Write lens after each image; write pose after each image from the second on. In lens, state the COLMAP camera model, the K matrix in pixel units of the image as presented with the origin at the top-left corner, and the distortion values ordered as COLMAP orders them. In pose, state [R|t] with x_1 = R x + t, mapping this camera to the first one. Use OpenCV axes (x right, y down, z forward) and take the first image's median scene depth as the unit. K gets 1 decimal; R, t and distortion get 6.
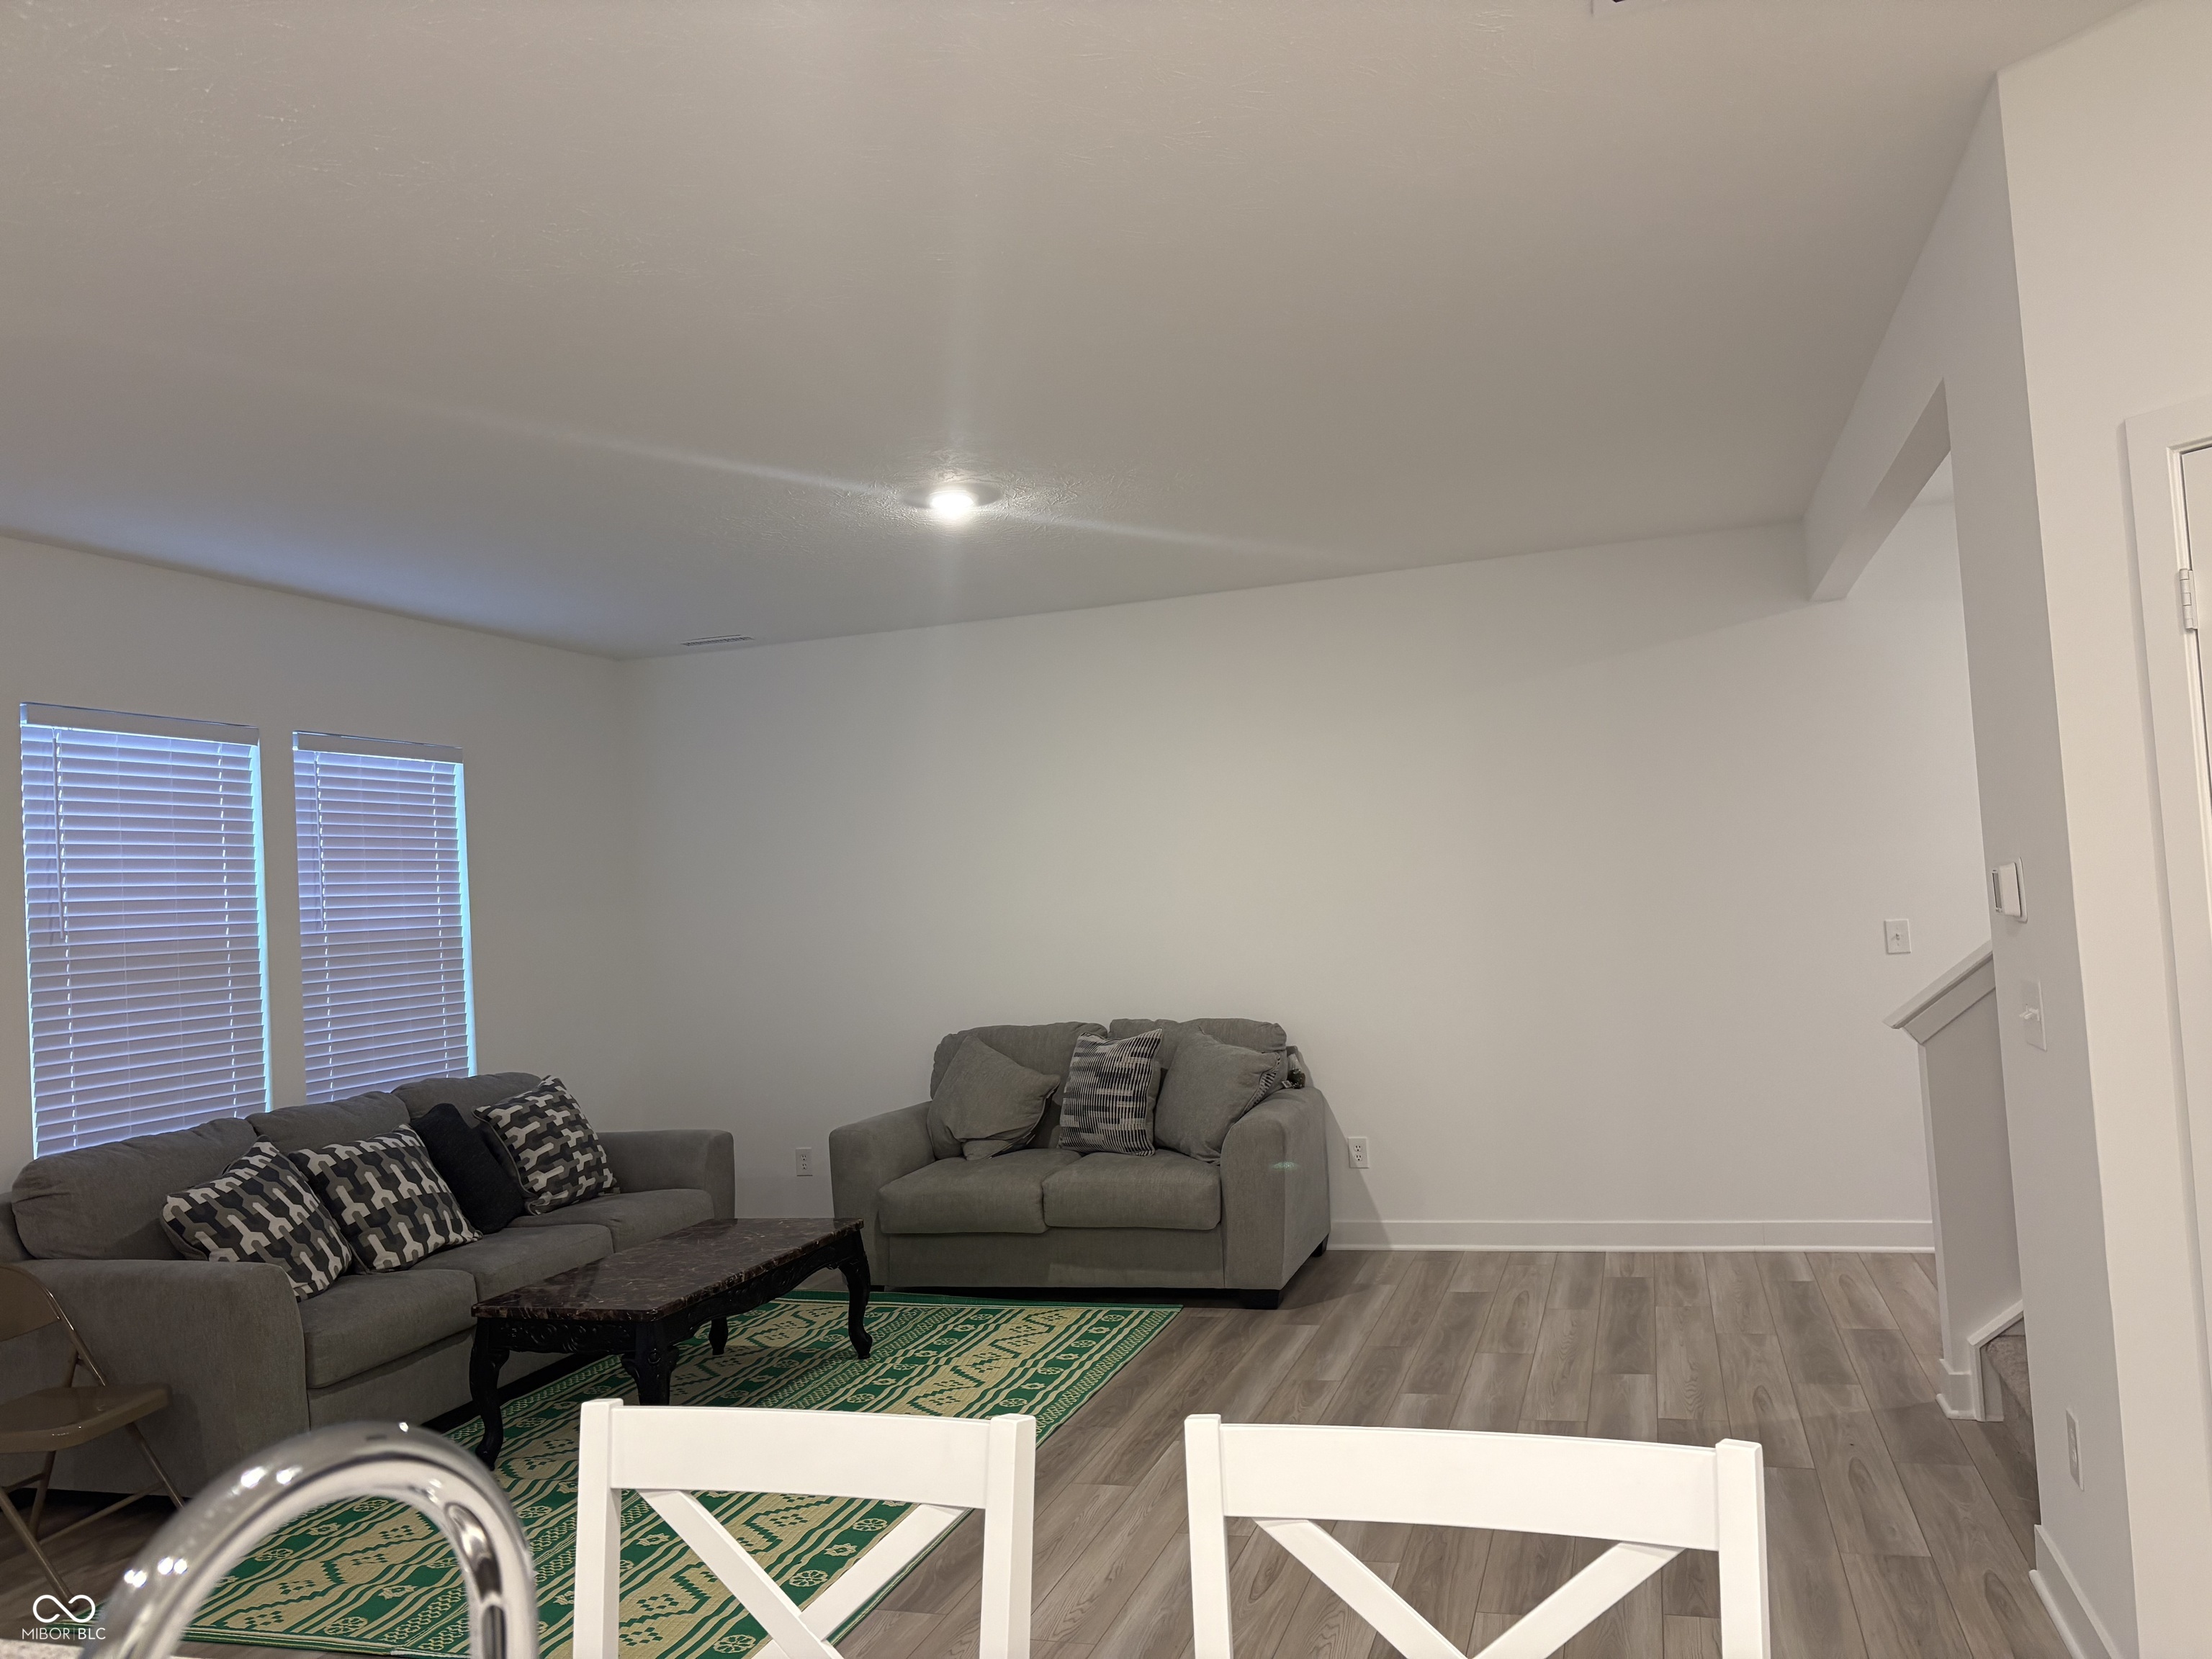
lens RADIAL K [[1628.1, 0, 1106.0], [0, 1628.1, 829.5], [0, 0, 1]] dist [-0.000574, 0.002329]
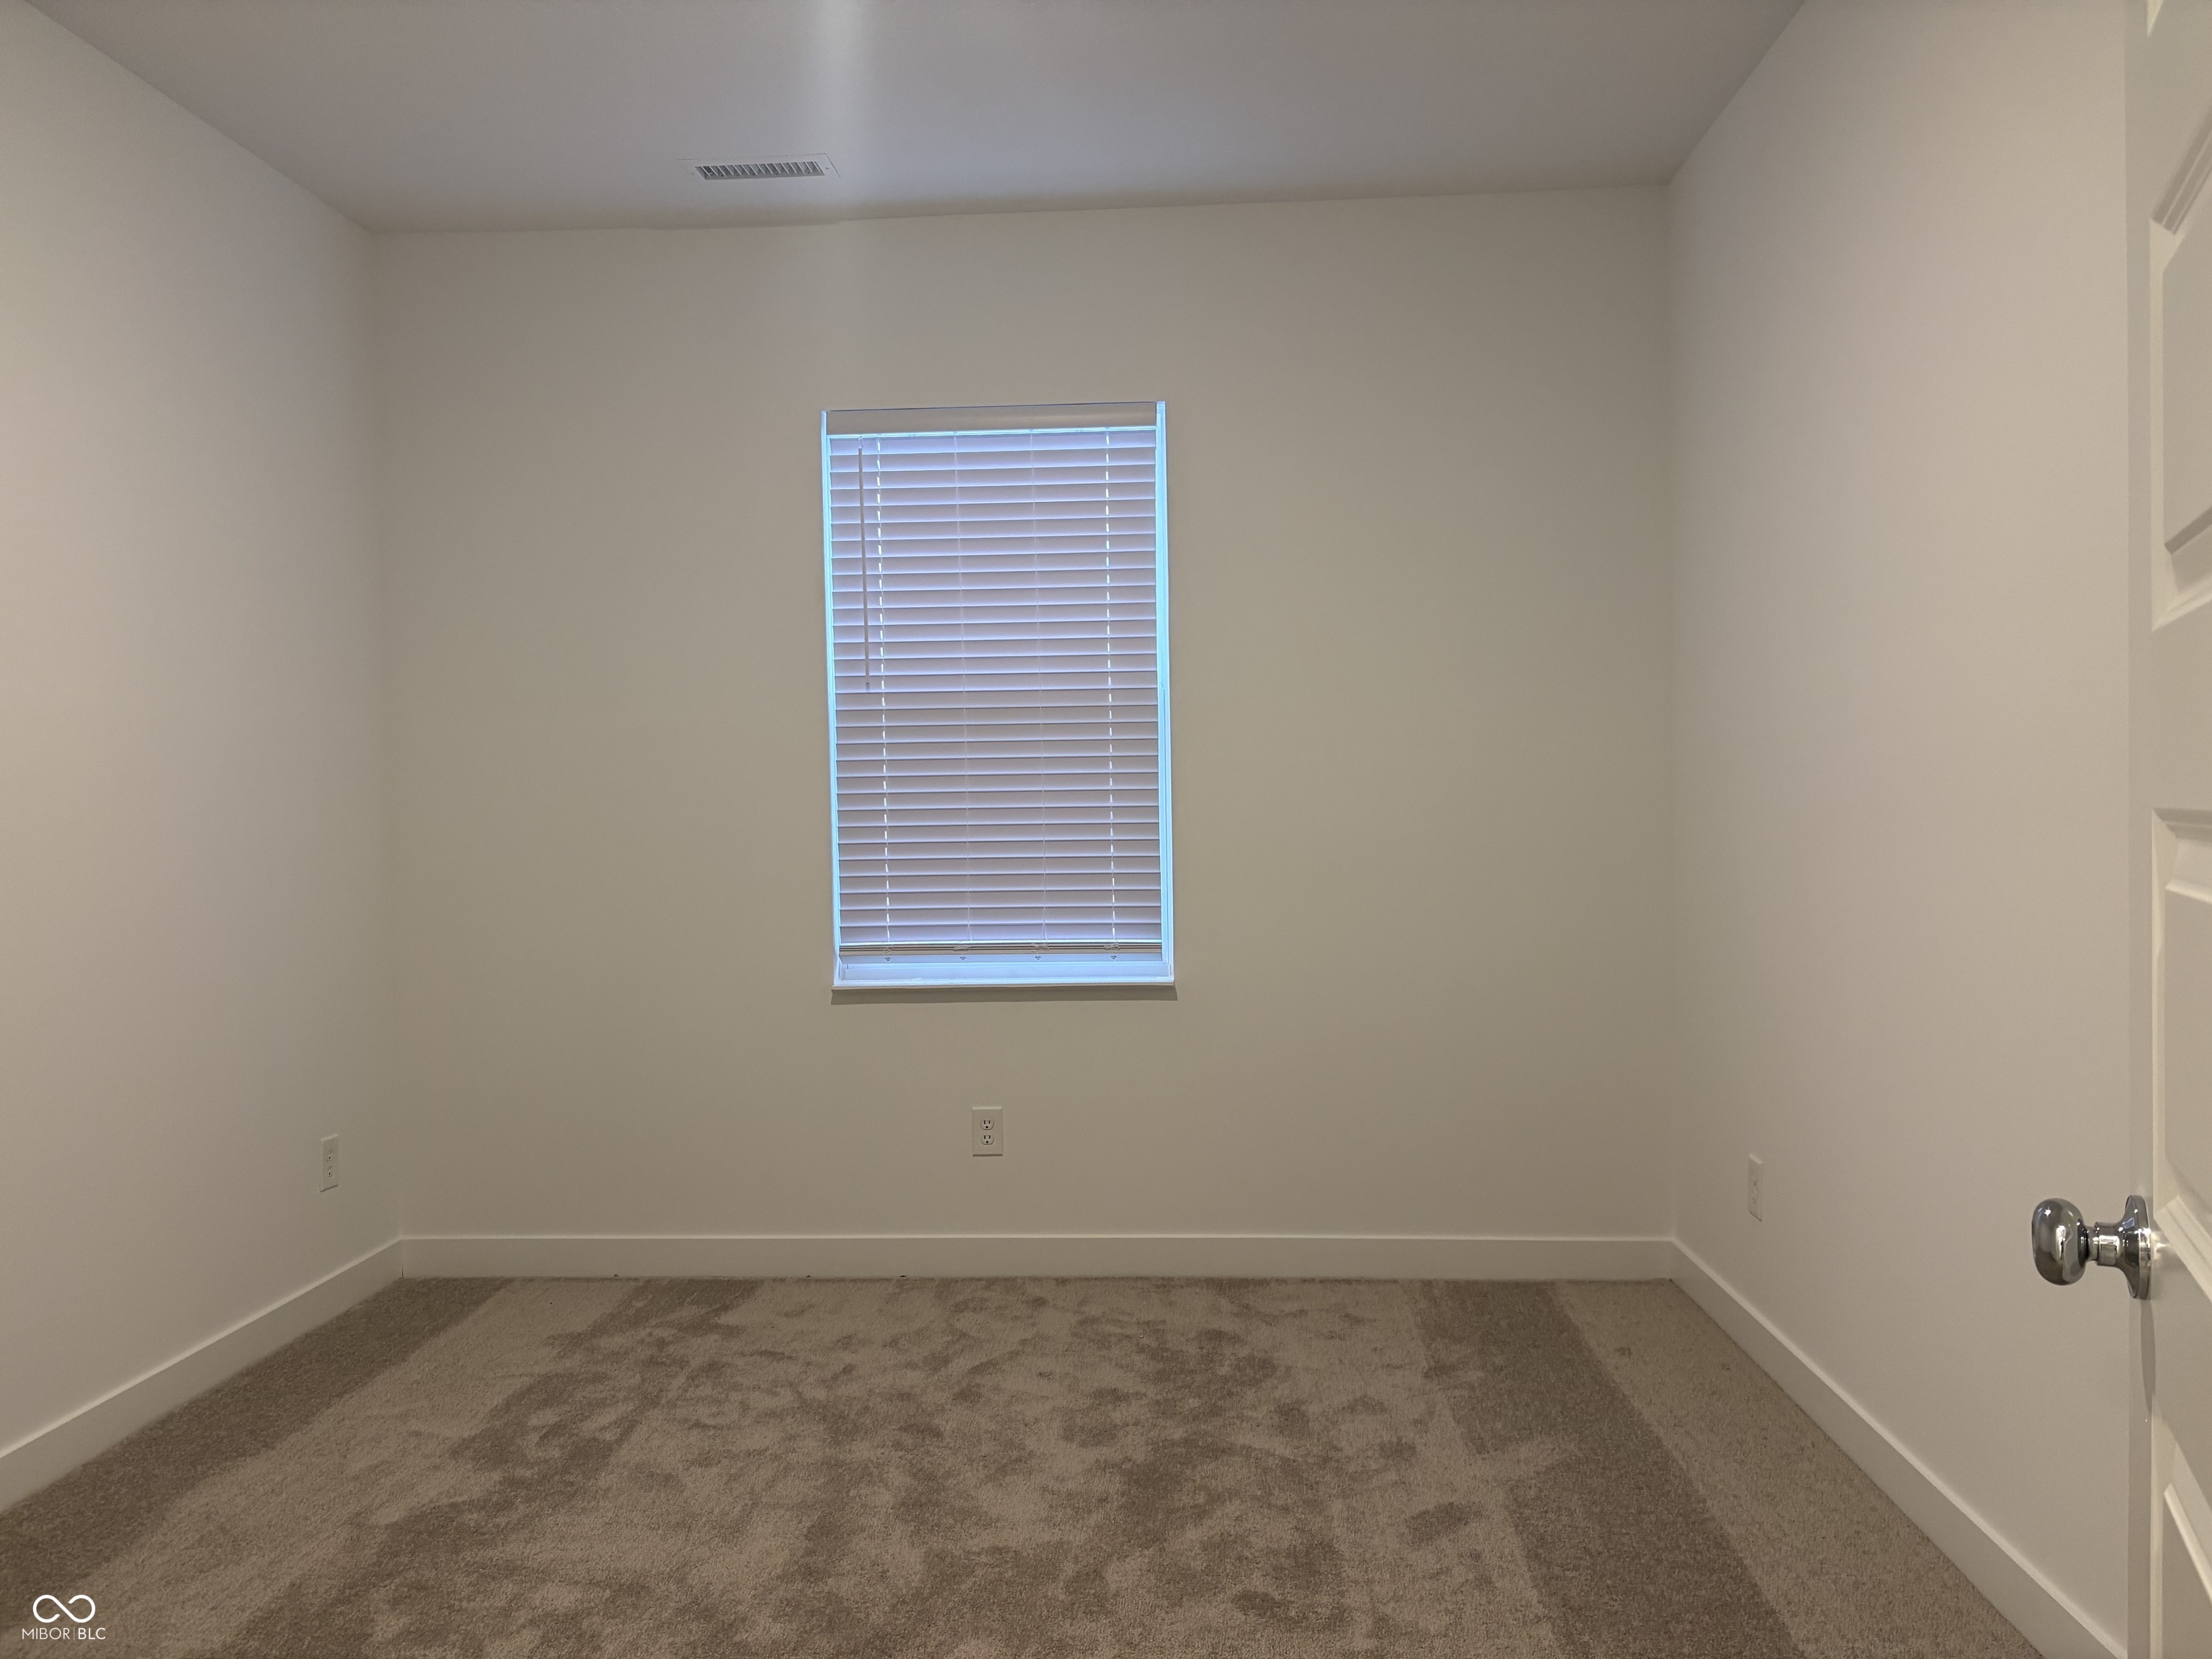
lens RADIAL K [[1628.1, 0, 1106.0], [0, 1628.1, 829.5], [0, 0, 1]] dist [-0.000574, 0.002329]
pose [[0.206590, 0.135696, -0.968972, 0.243206], [0.043474, 0.988085, 0.147642, 0.020484], [0.977461, -0.072626, 0.198229, 0.945518]]
